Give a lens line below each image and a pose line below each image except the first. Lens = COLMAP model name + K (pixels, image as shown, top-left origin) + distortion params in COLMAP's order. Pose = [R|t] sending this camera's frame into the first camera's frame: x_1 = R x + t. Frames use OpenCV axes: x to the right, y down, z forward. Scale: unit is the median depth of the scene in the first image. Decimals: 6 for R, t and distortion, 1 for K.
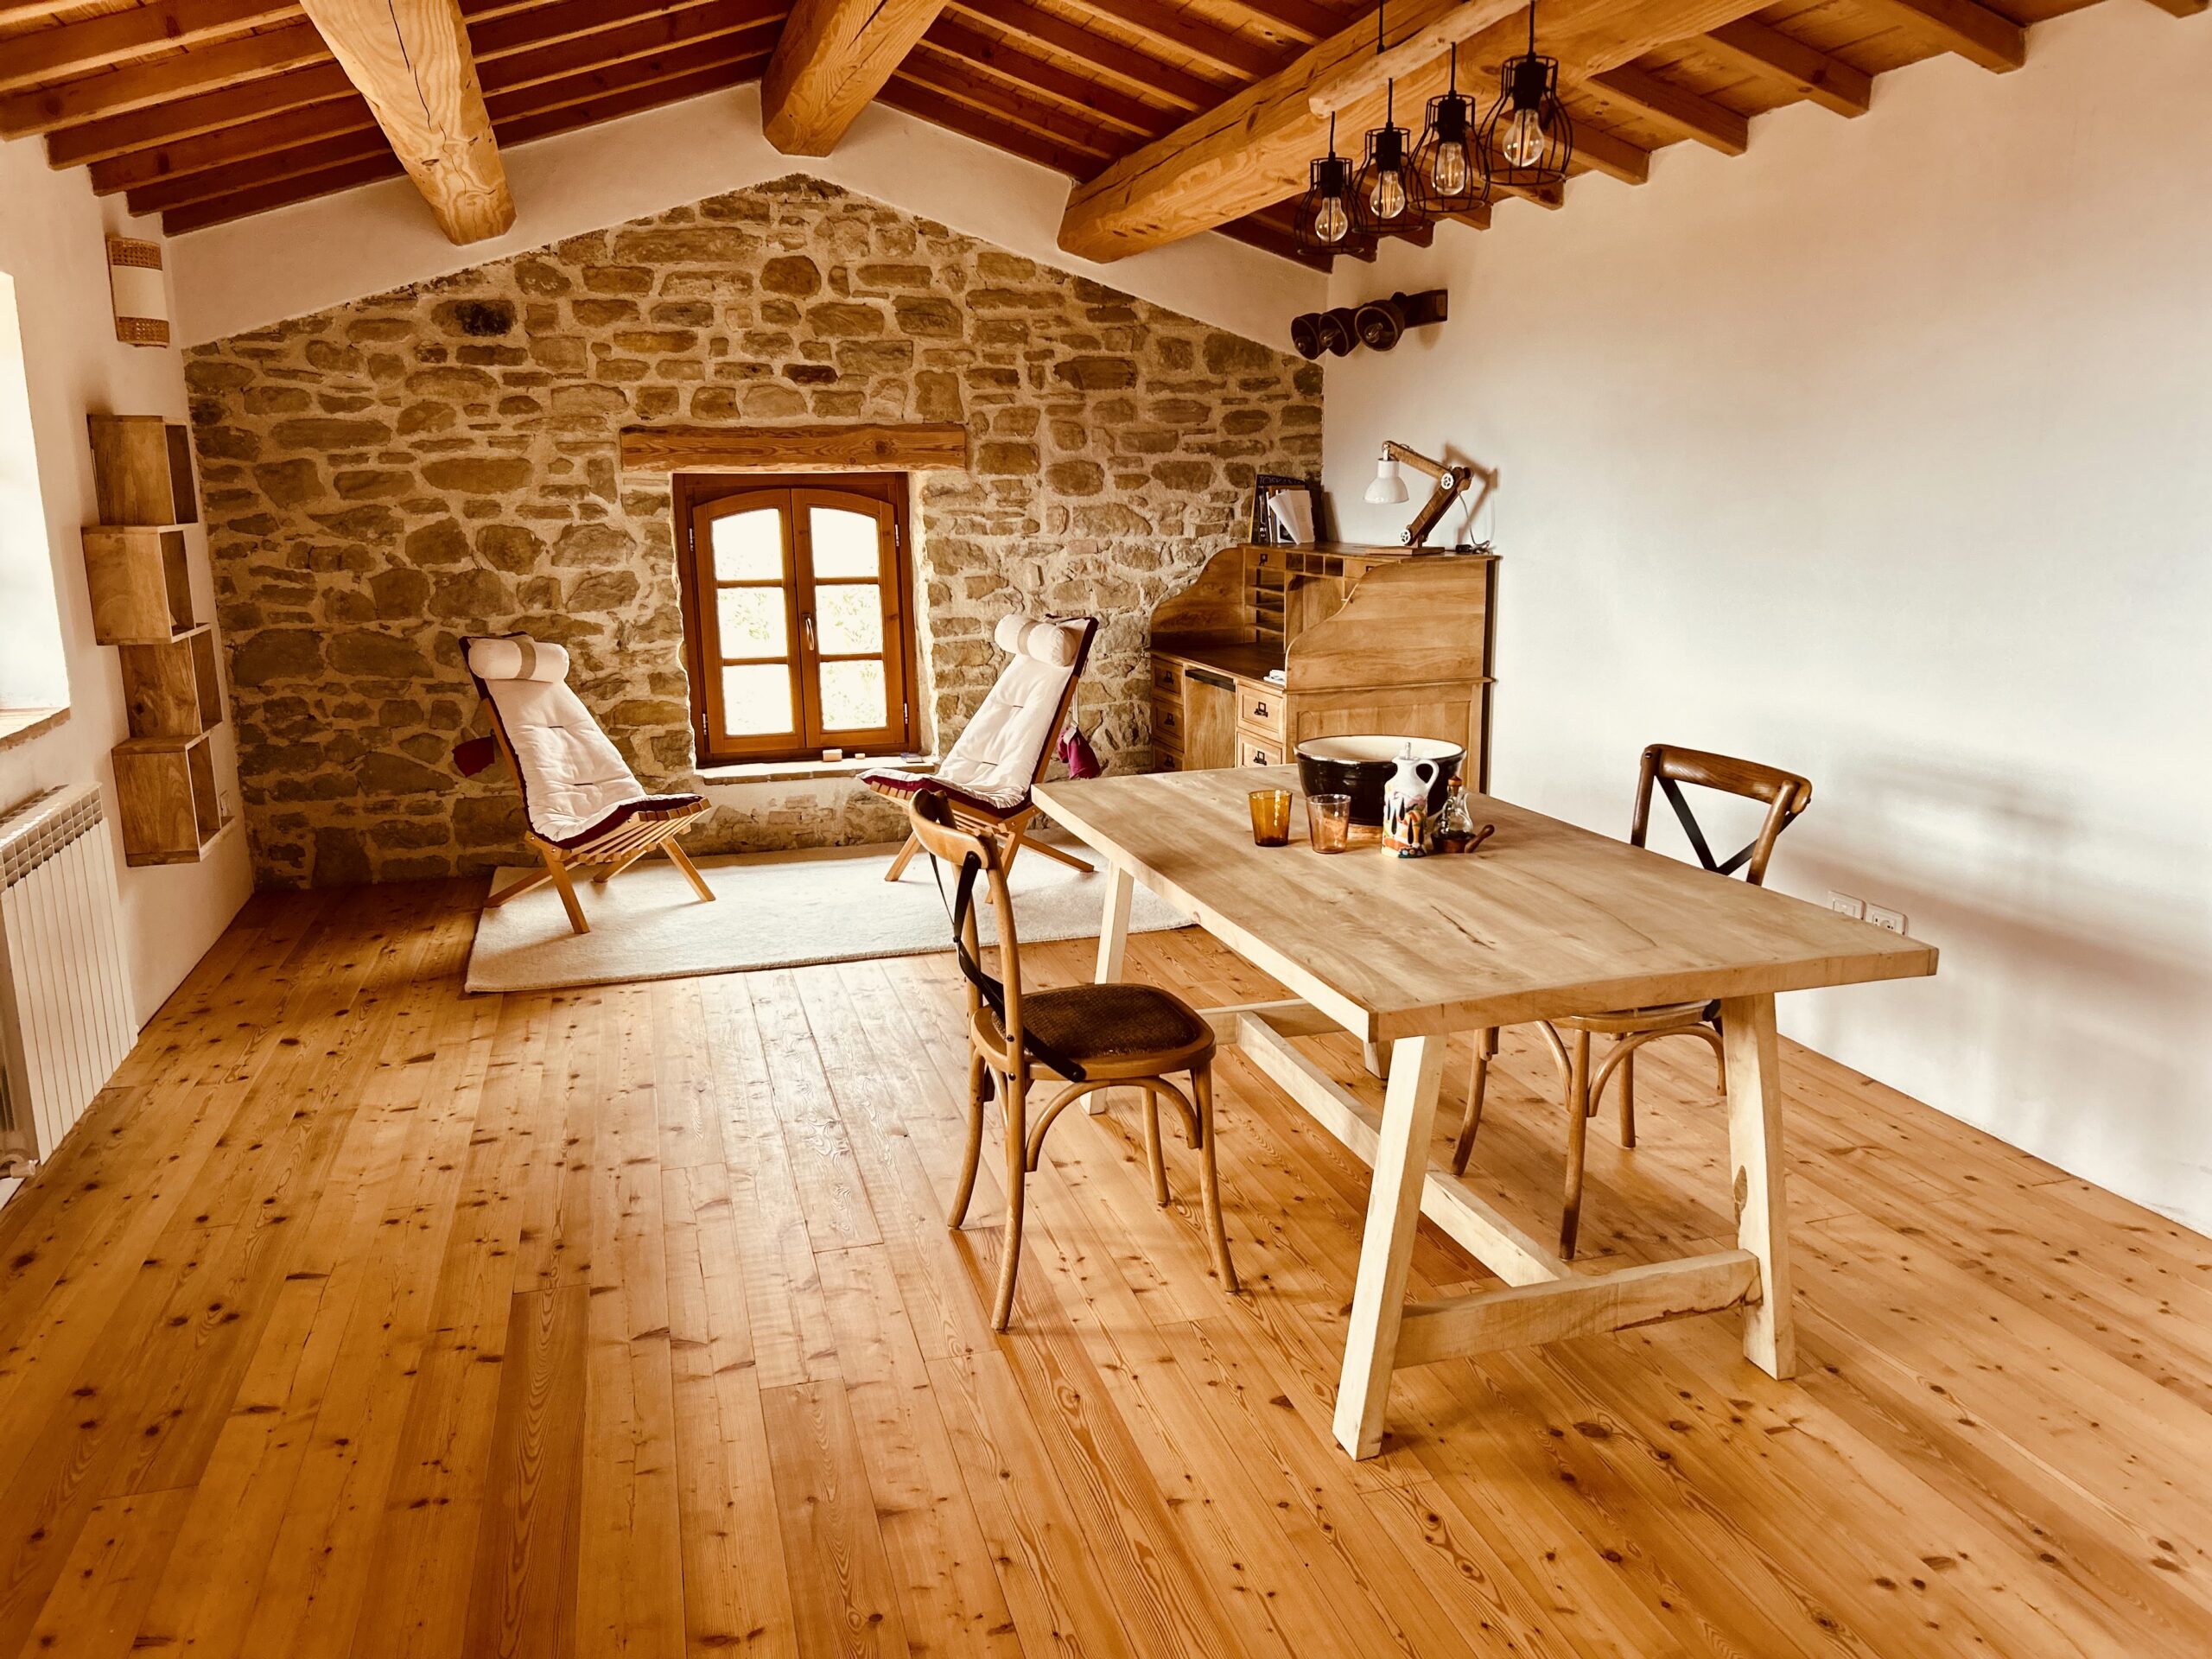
lens RADIAL K [[1670.2, 0, 1105.0], [0, 1670.2, 843.5], [0, 0, 1]] dist [0.054982, -0.053235]
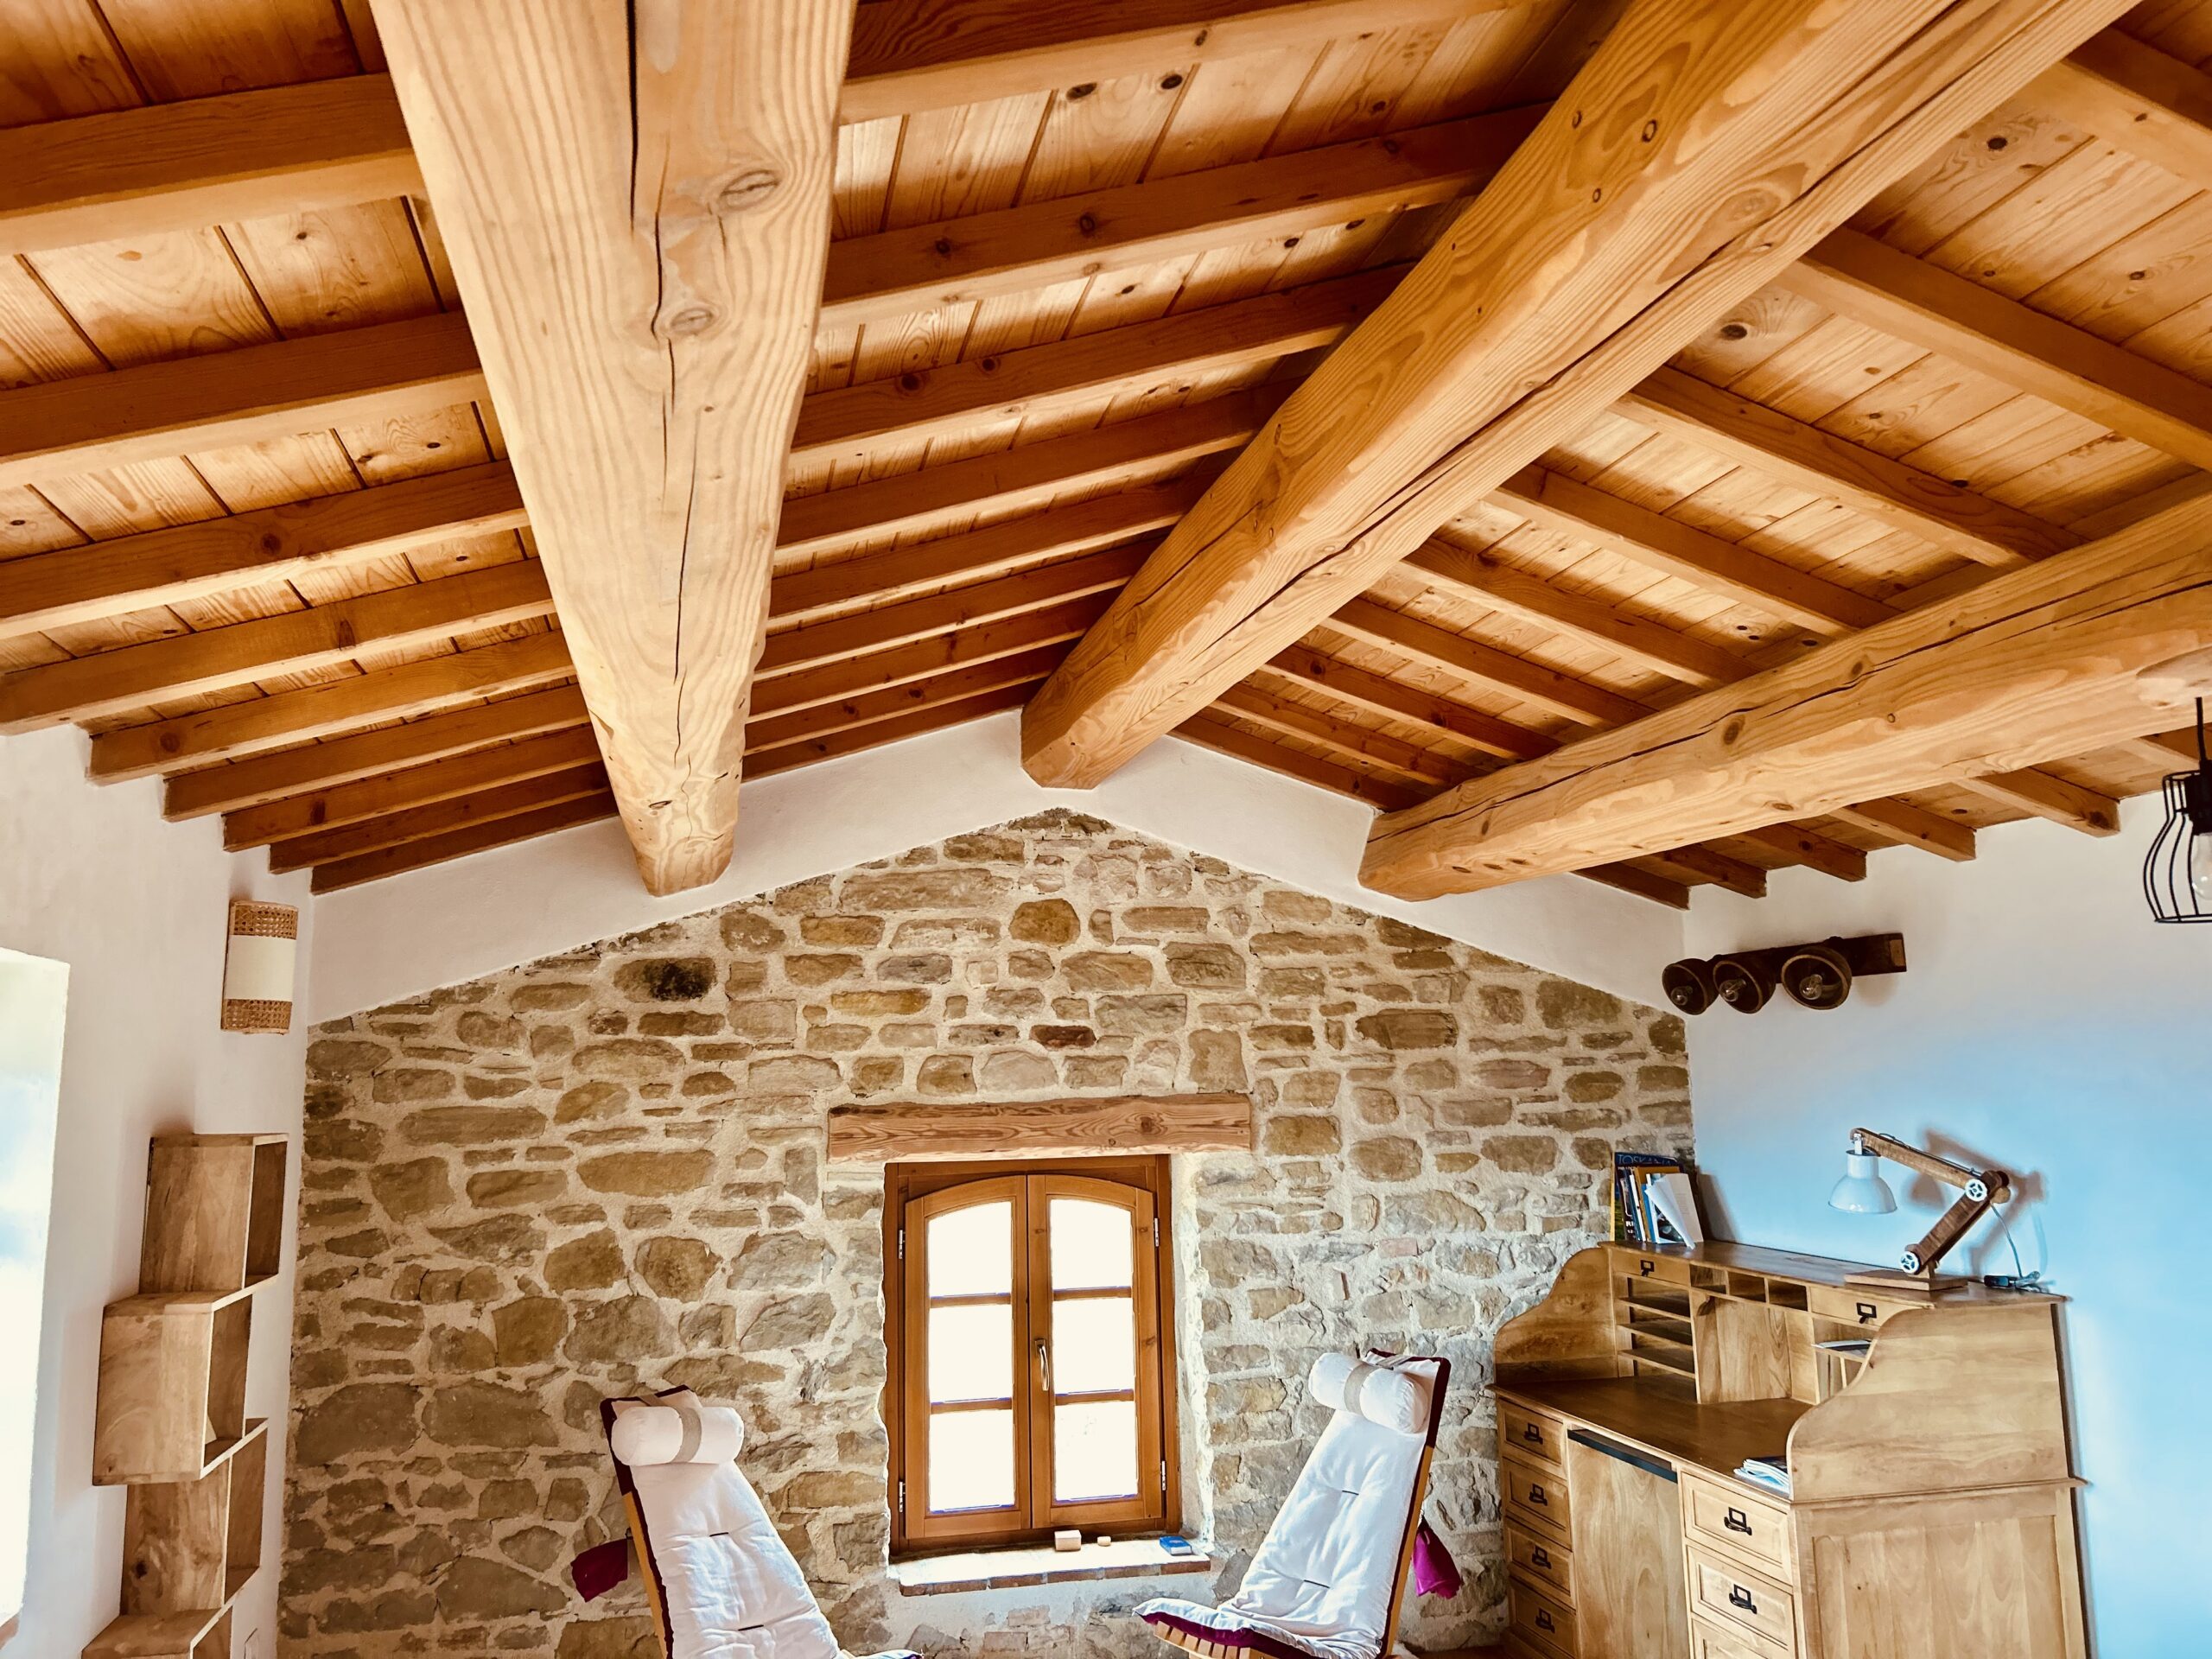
lens RADIAL K [[1670.2, 0, 1094.4], [0, 1670.2, 828.9], [0, 0, 1]] dist [0.054982, -0.053235]
pose [[0.998027, -0.015100, -0.060950, -0.113560], [-0.007552, 0.934747, -0.355233, -0.090981], [0.062337, 0.354992, 0.932789, 0.225168]]
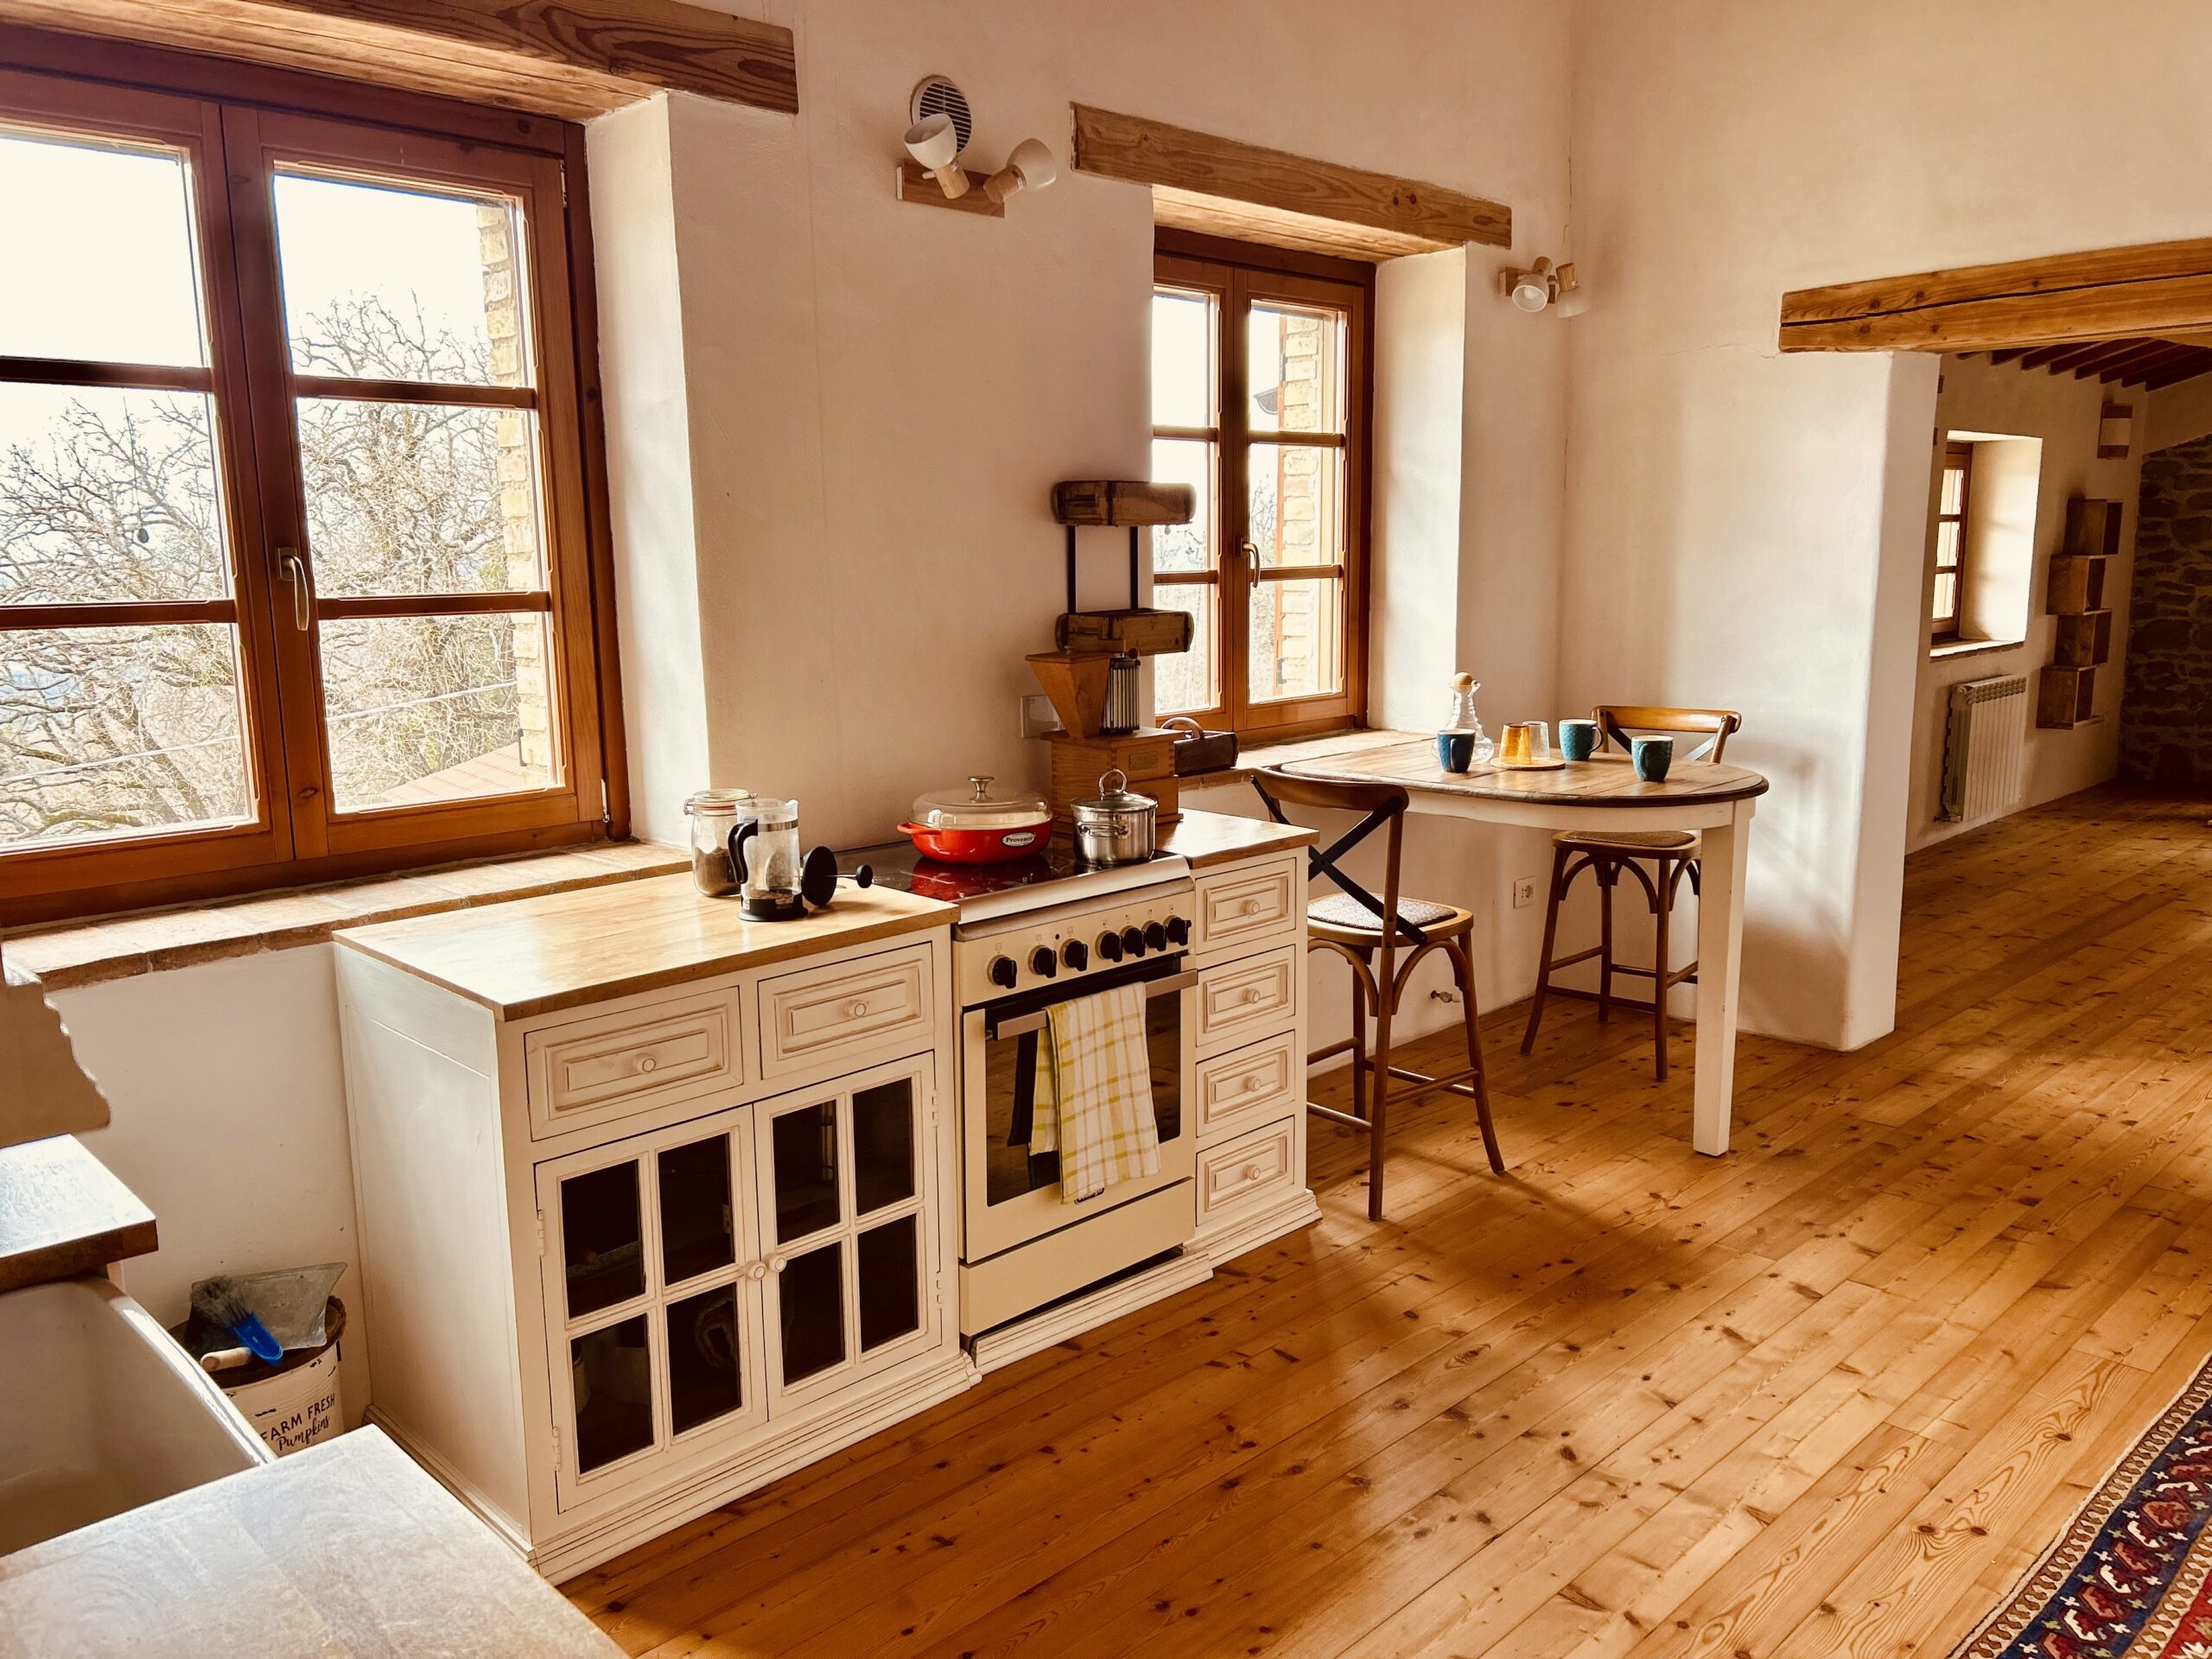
lens RADIAL K [[1670.2, 0, 1103.4], [0, 1670.2, 827.3], [0, 0, 1]] dist [0.054982, -0.053235]
pose [[0.472734, 0.154544, -0.867548, 0.472398], [-0.179907, 0.980691, 0.076667, 0.128226], [0.862645, 0.119835, 0.491410, -0.663751]]
